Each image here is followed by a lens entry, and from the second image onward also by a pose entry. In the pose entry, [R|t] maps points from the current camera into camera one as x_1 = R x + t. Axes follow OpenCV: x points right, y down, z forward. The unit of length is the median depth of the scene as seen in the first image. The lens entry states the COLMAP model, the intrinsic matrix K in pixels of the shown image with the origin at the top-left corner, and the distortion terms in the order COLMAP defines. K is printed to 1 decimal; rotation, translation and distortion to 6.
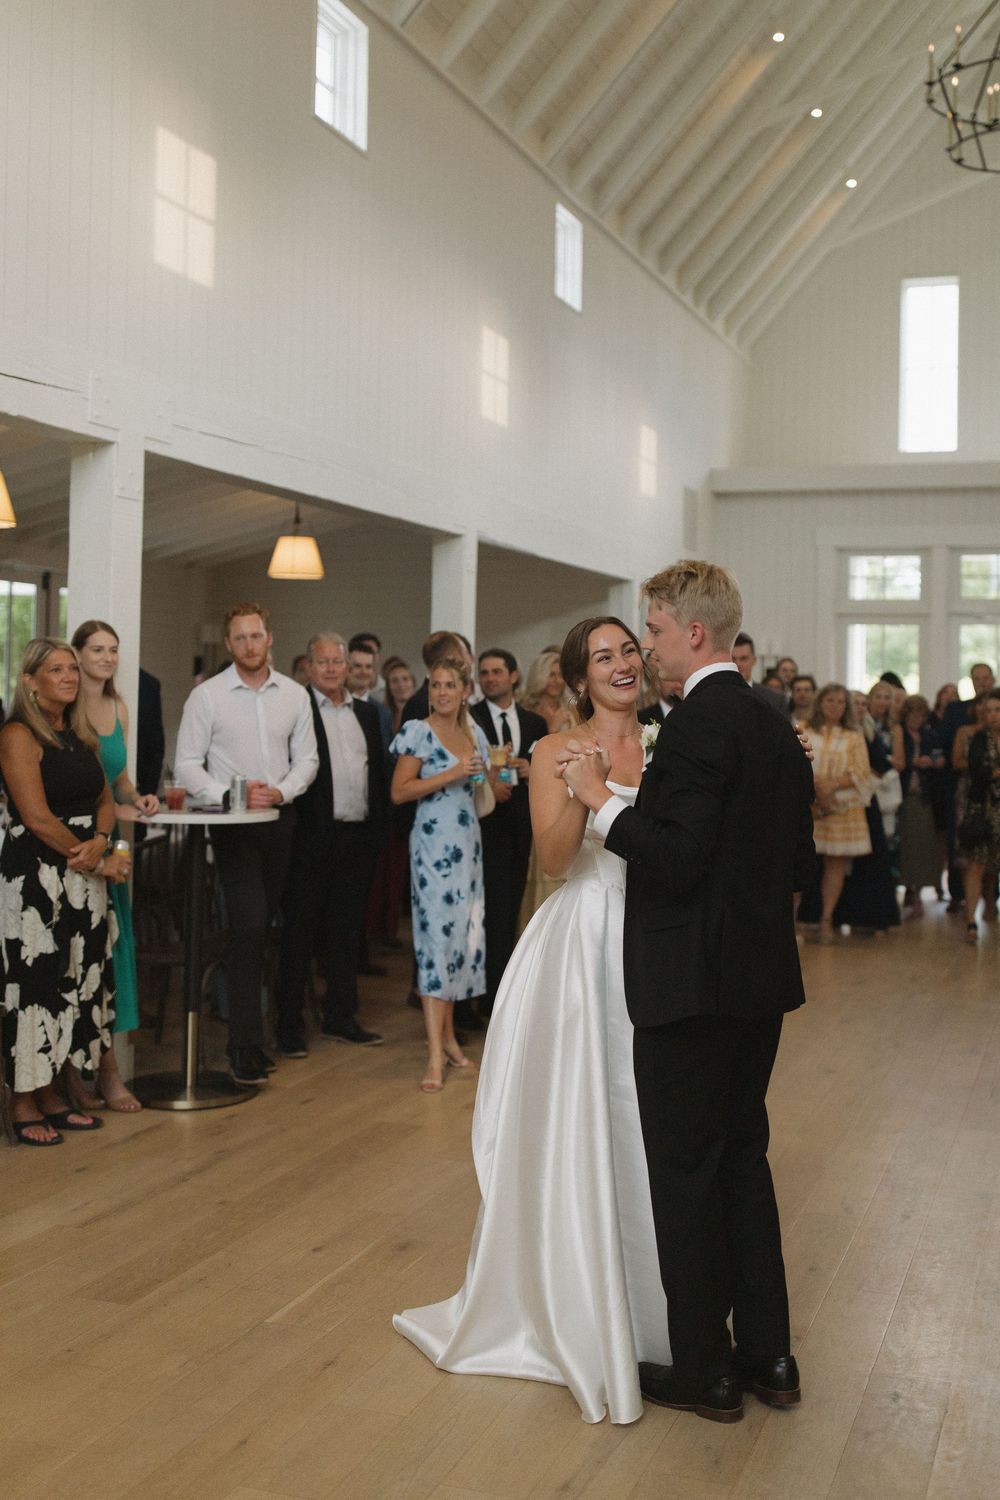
lens RADIAL K [[1799.4, 0, 530.8], [0, 1799.4, 624.2], [0, 0, 1]] dist [0.021303, 0.000000]
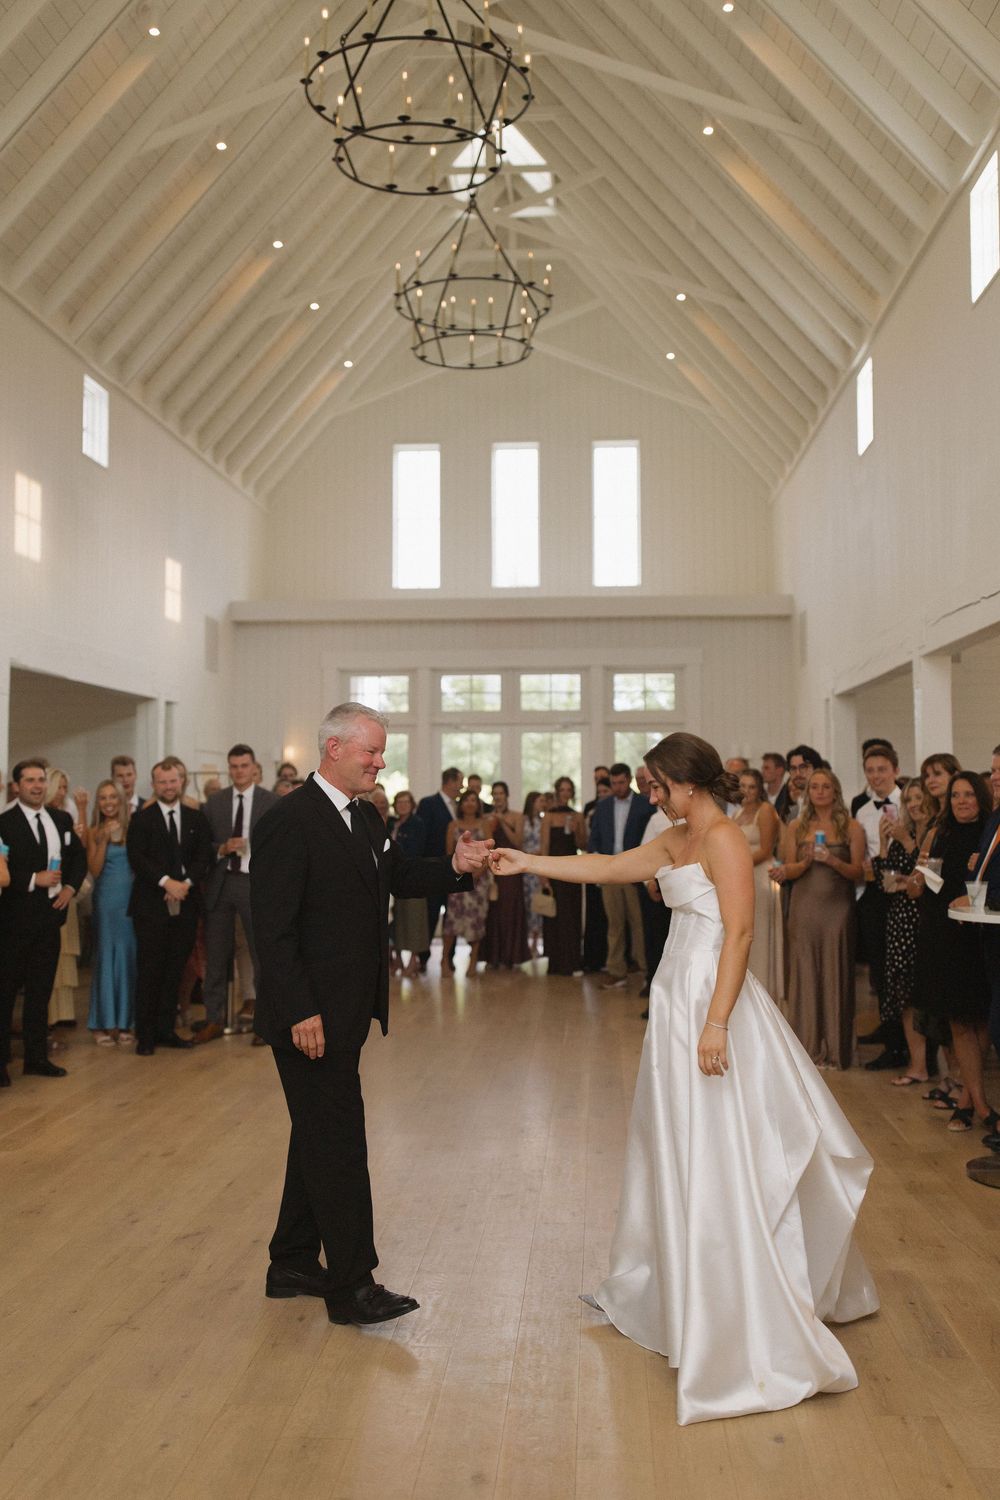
lens RADIAL K [[1638.6, 0, 534.1], [0, 1638.6, 684.1], [0, 0, 1]] dist [0.043855, 0.000000]
pose [[0.966117, -0.003696, 0.258077, 0.019071], [0.010896, 0.999590, -0.026472, -0.003590], [-0.257874, 0.028387, 0.965761, -0.087077]]
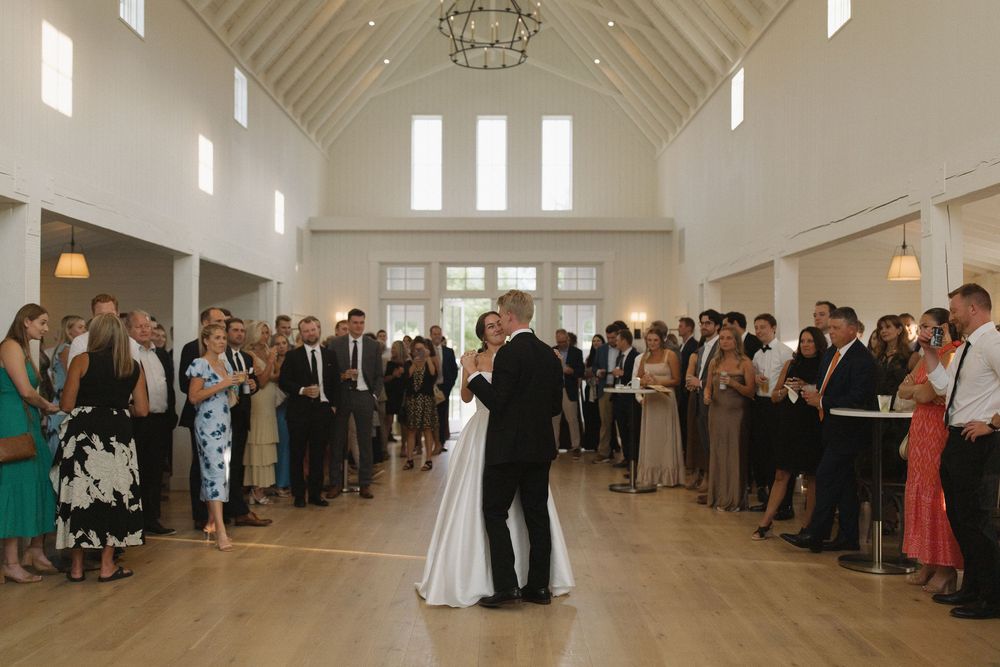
lens RADIAL K [[1092.4, 0, 498.4], [0, 1092.4, 328.4], [0, 0, 1]] dist [0.043855, 0.000000]
pose [[0.948404, -0.008974, 0.316937, -0.081068], [0.001449, 0.999712, 0.023971, -0.001912], [-0.317061, -0.022275, 0.948144, -0.108432]]
